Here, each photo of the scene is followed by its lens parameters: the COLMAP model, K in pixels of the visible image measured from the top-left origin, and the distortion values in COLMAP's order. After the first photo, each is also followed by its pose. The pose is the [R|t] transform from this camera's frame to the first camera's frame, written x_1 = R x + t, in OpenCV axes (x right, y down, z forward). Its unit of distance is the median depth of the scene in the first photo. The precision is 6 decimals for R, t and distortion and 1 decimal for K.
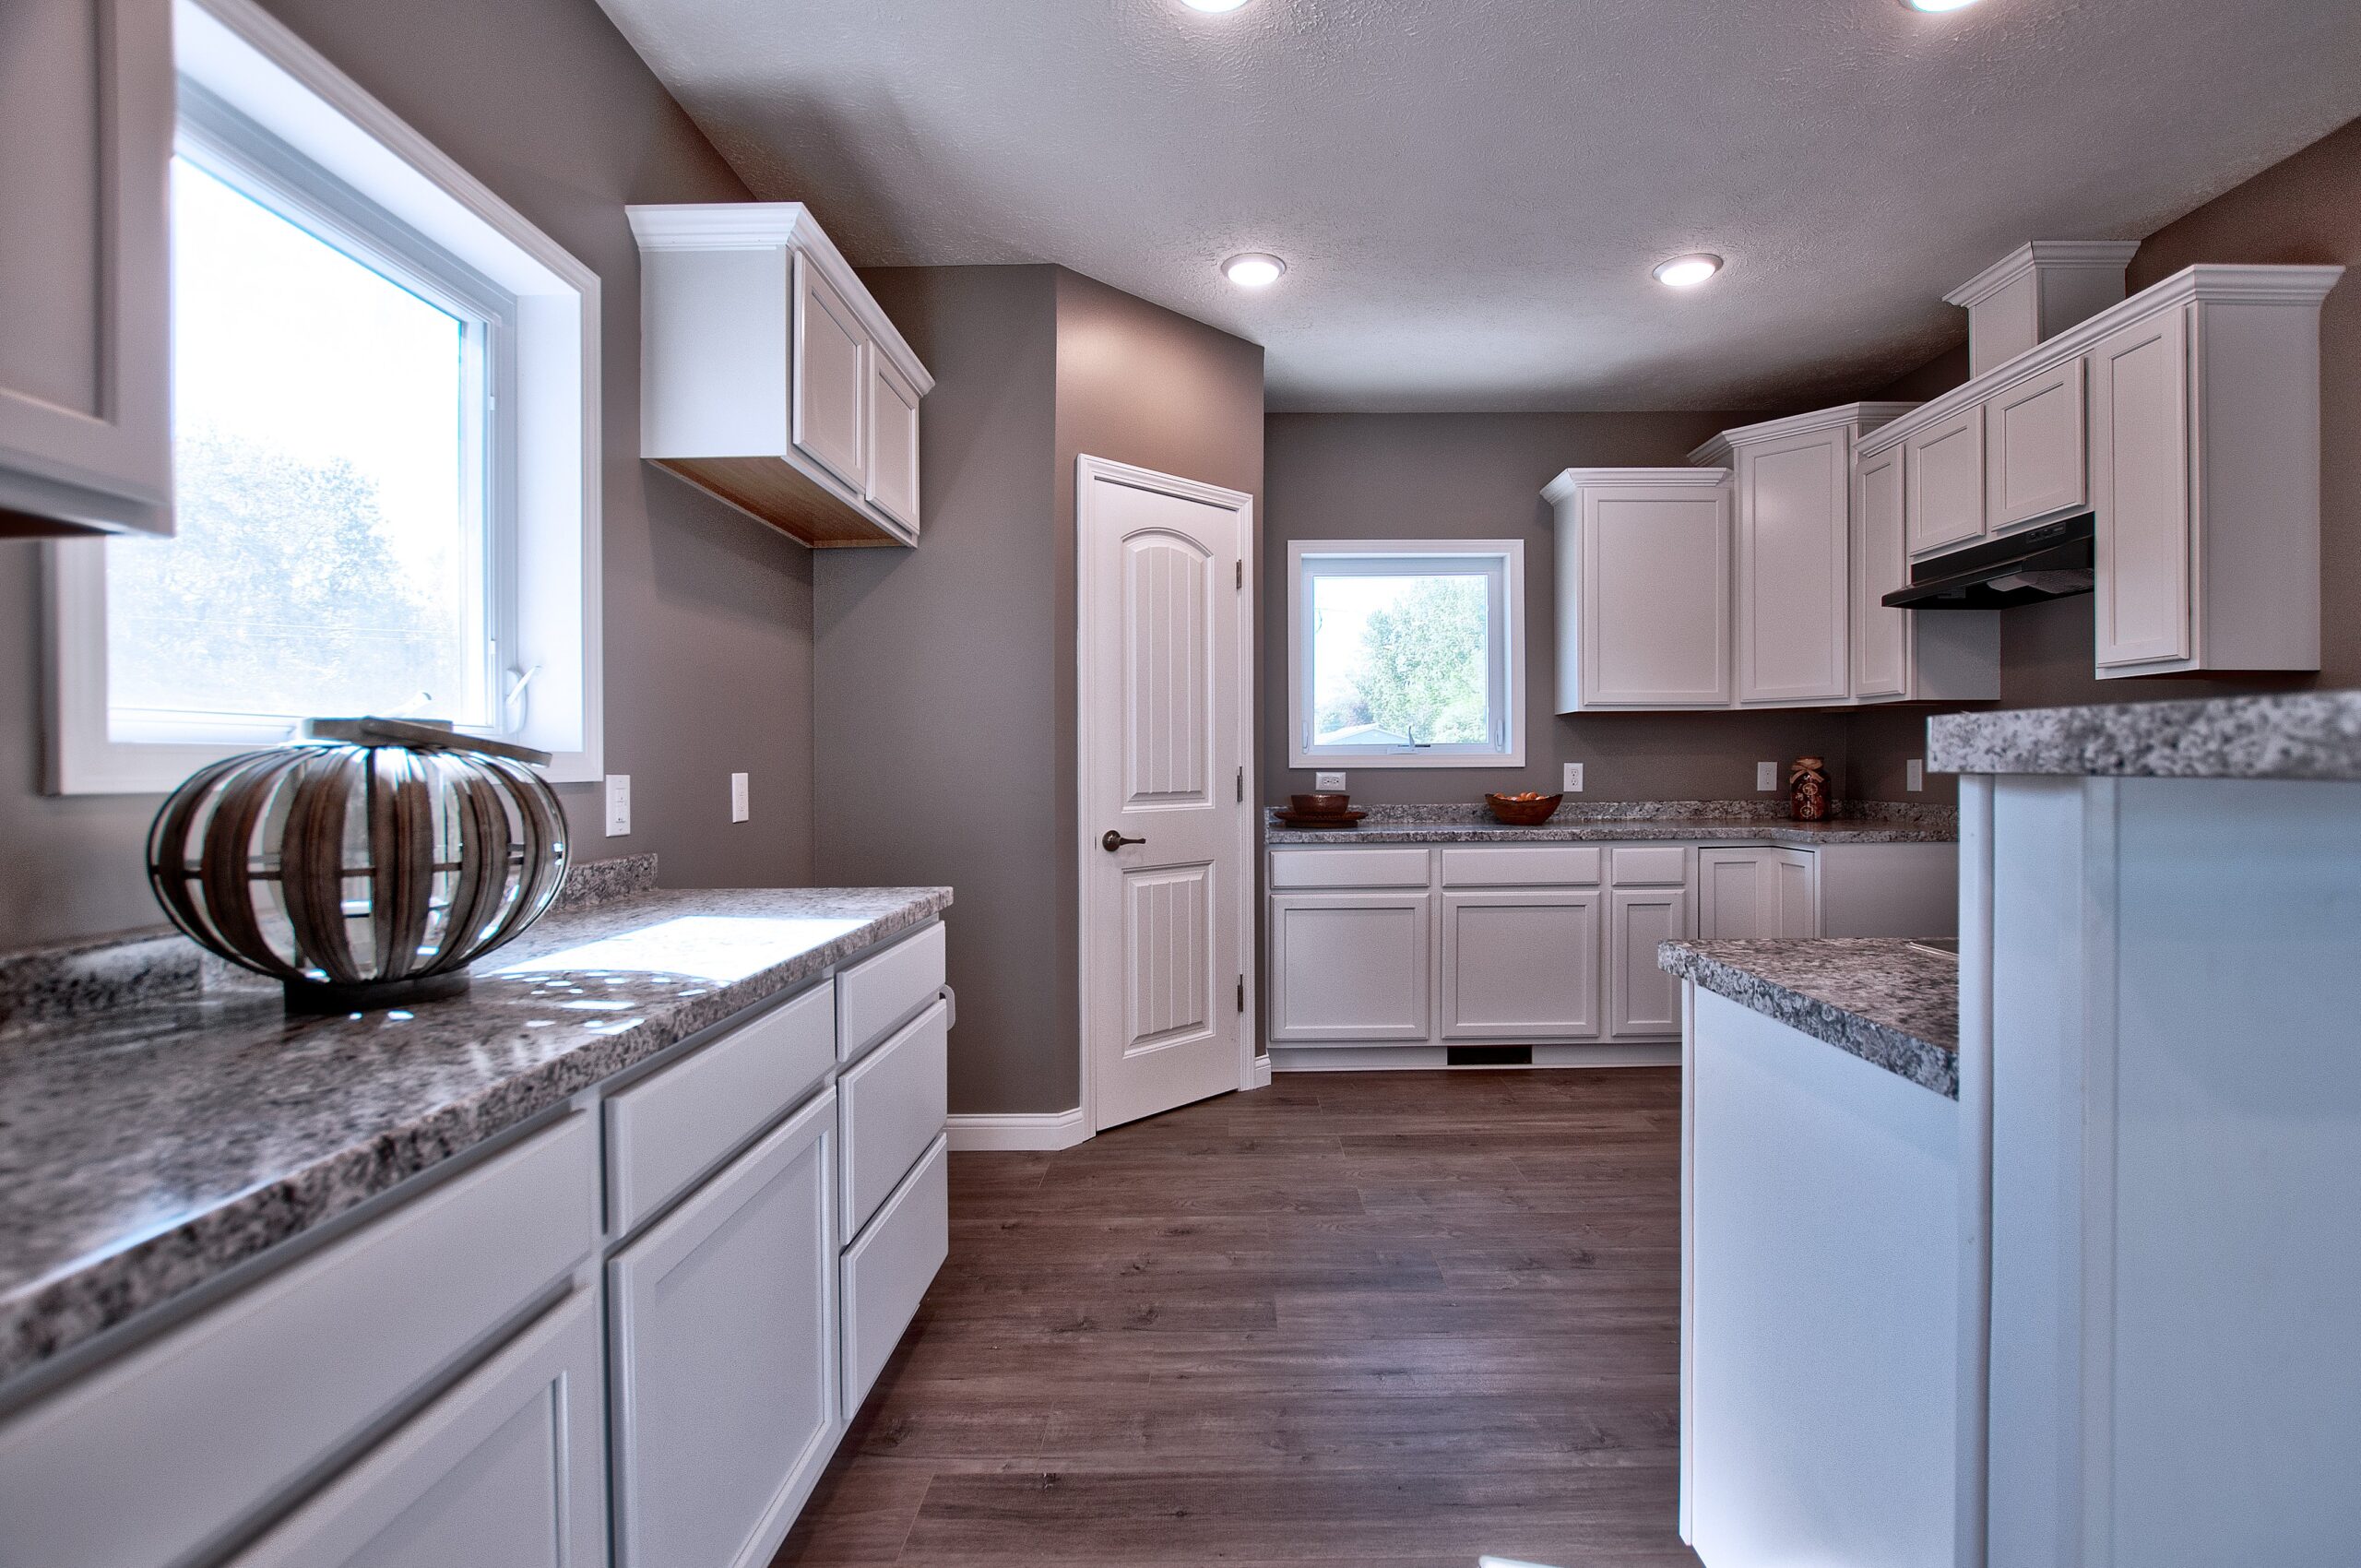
lens RADIAL K [[1064.7, 0, 1185.3], [0, 1064.7, 783.7], [0, 0, 1]] dist [-0.027948, 0.001803]
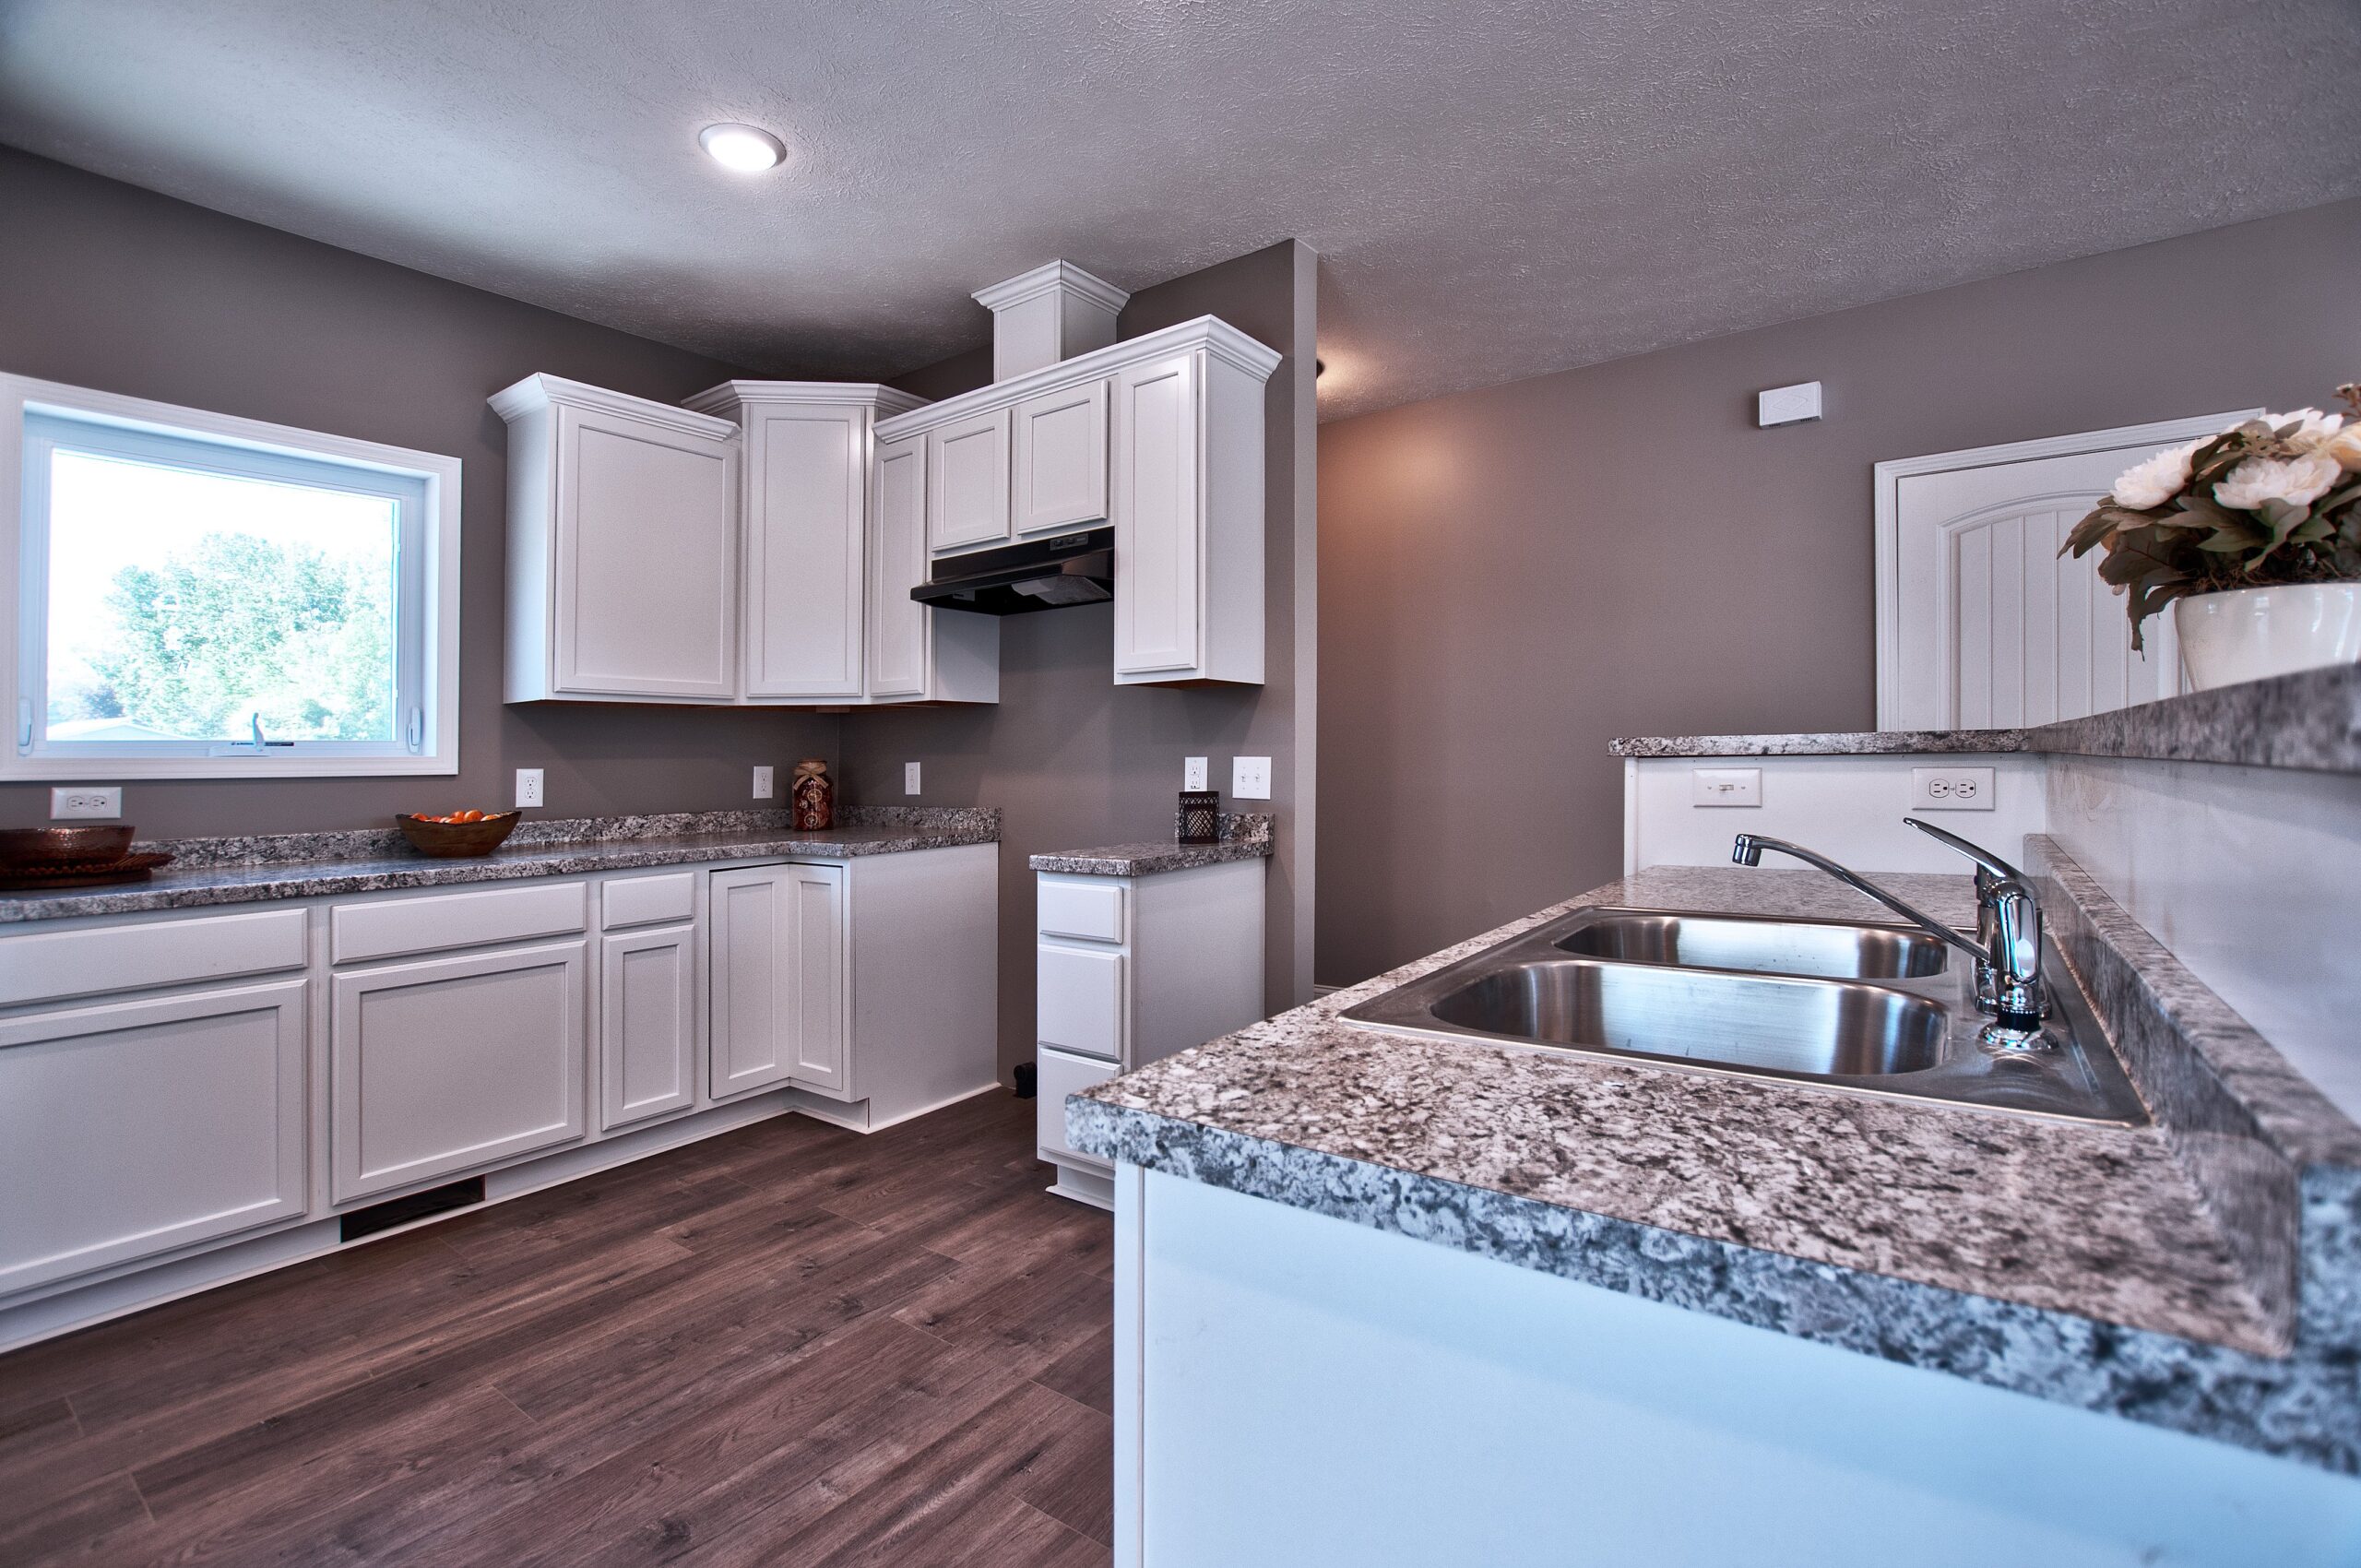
lens RADIAL K [[1064.7, 0, 1149.1], [0, 1064.7, 731.3], [0, 0, 1]] dist [-0.027948, 0.001803]
pose [[0.576799, 0.020552, 0.816627, 0.011237], [0.023809, 0.998836, -0.041954, -0.005629], [-0.816539, 0.043642, 0.575638, 0.270403]]
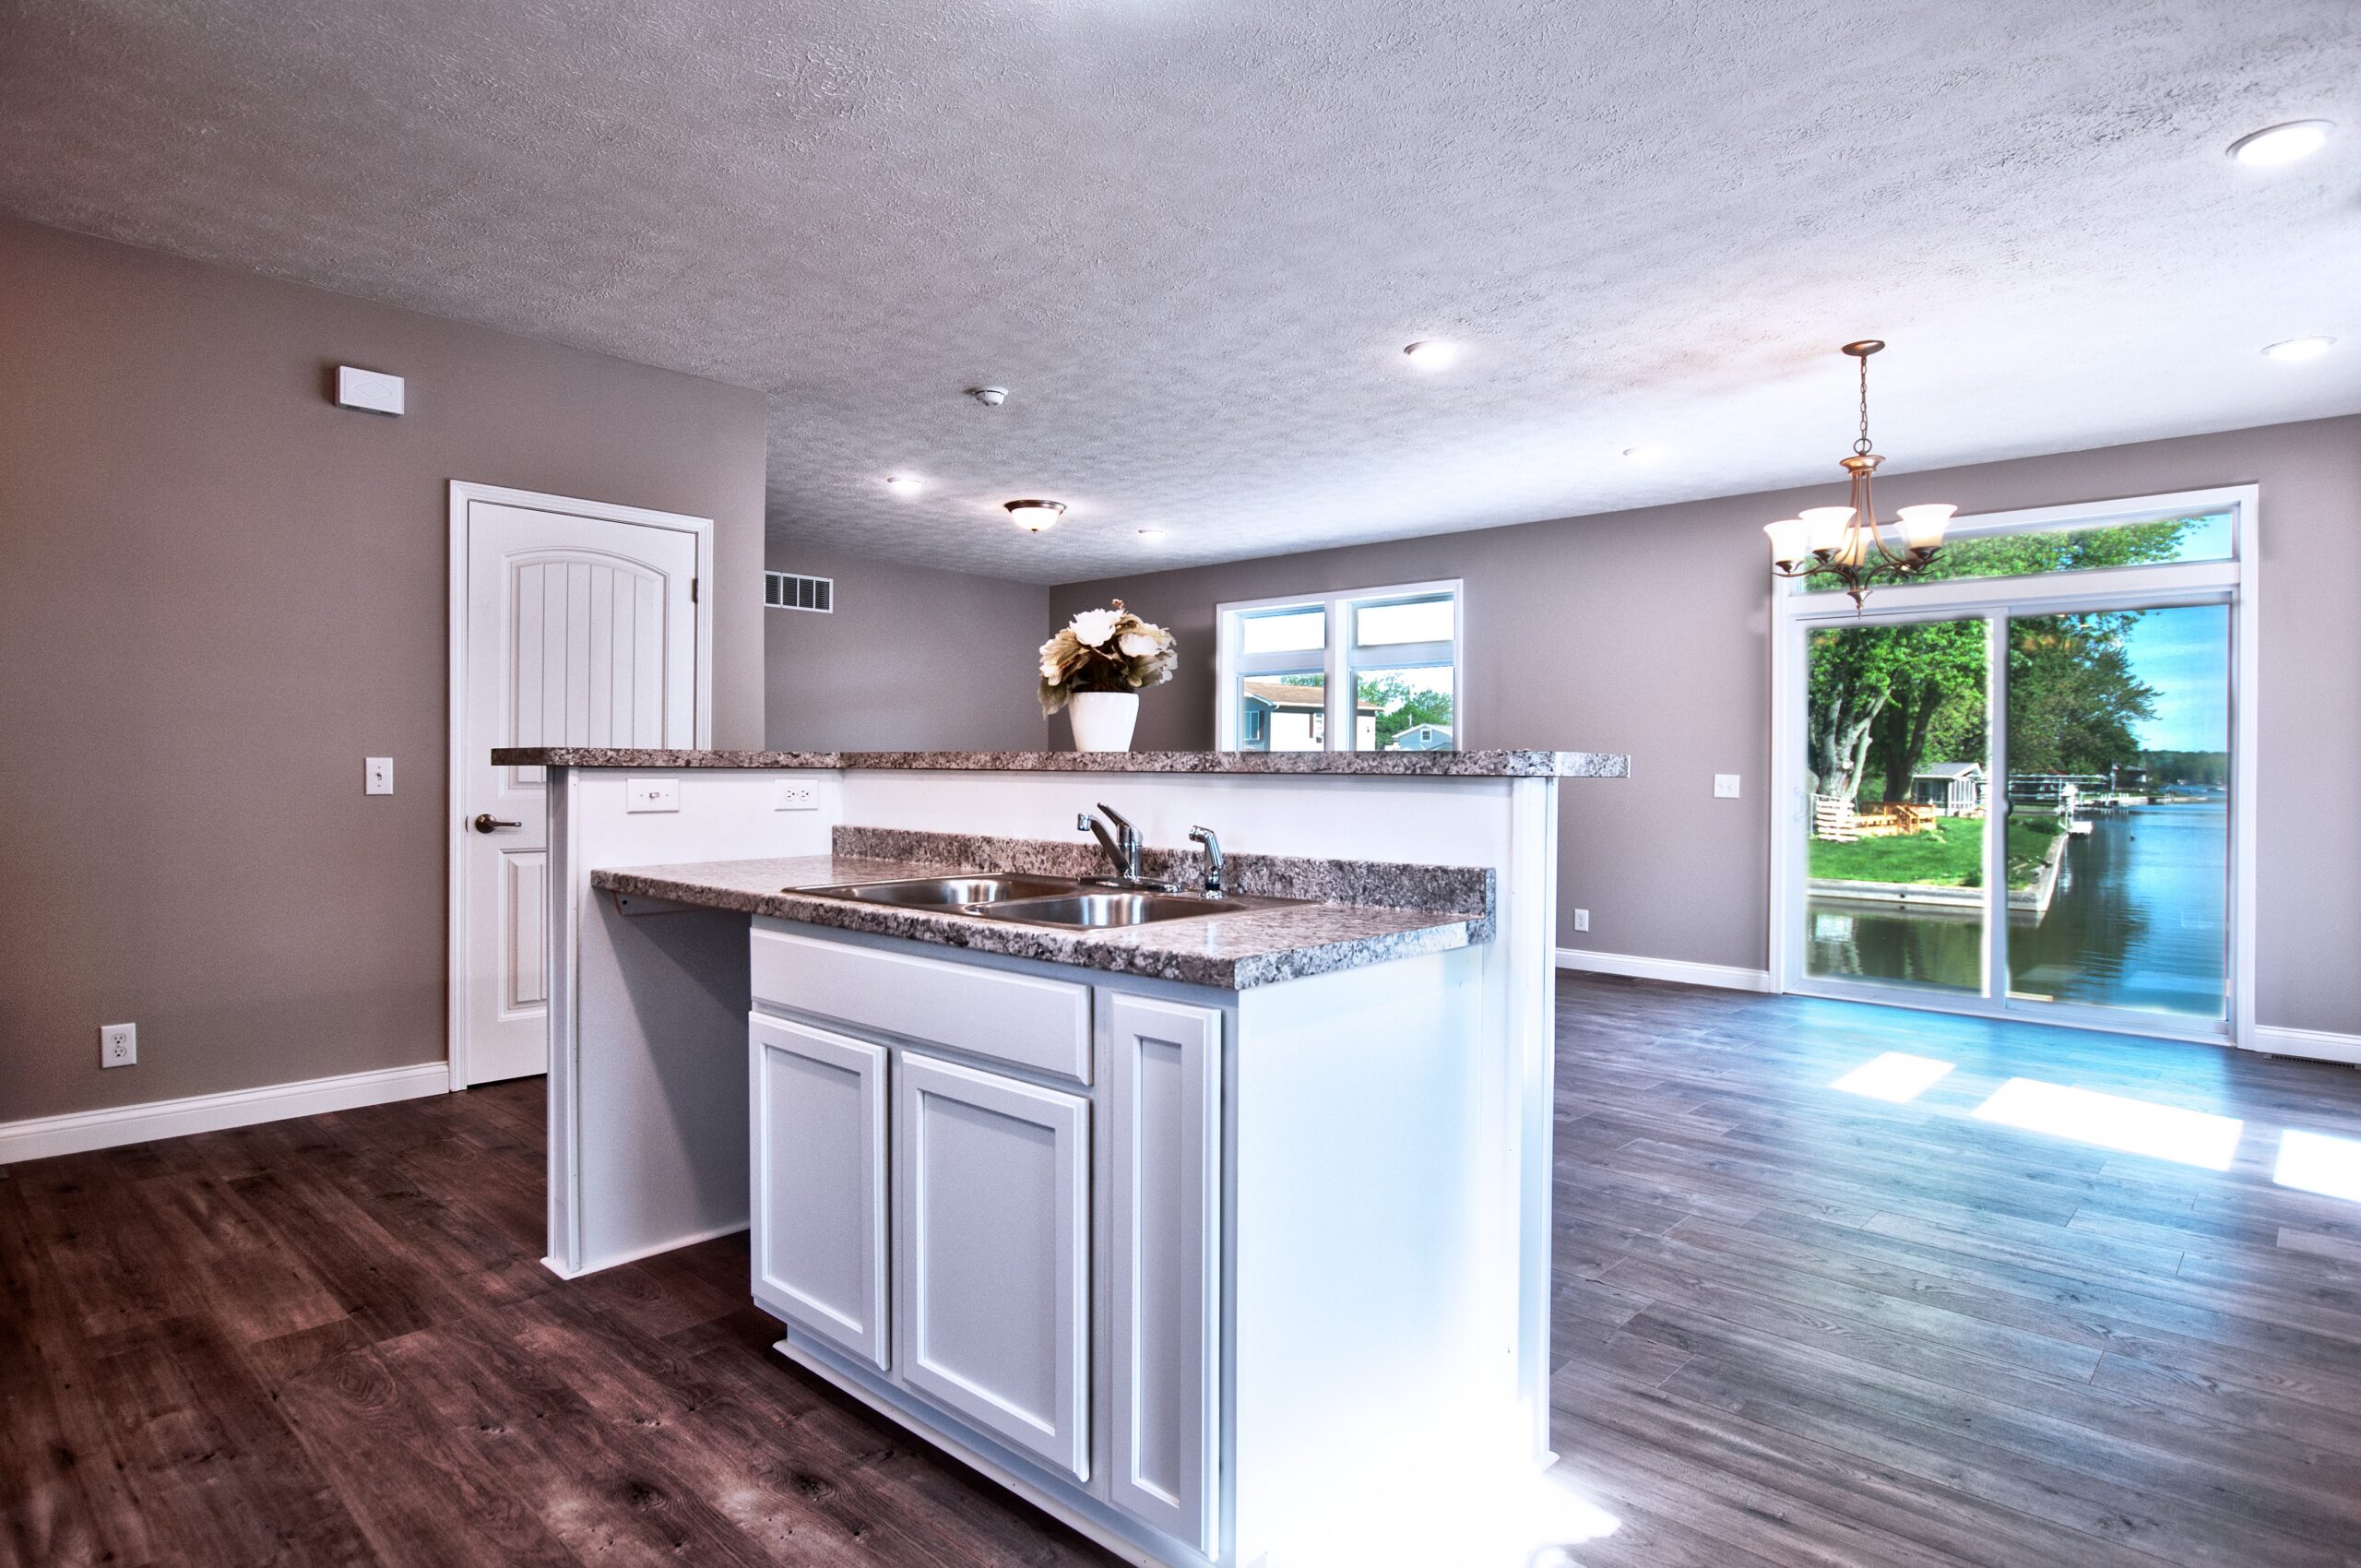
lens RADIAL K [[1238.2, 0, 1168.1], [0, 1238.2, 781.5], [0, 0, 1]] dist [-0.024871, -0.000260]
pose [[-0.748096, -0.004102, 0.663578, -0.089260], [0.008217, 0.999847, 0.015444, -0.009662], [-0.663539, 0.017006, -0.747948, 0.759214]]
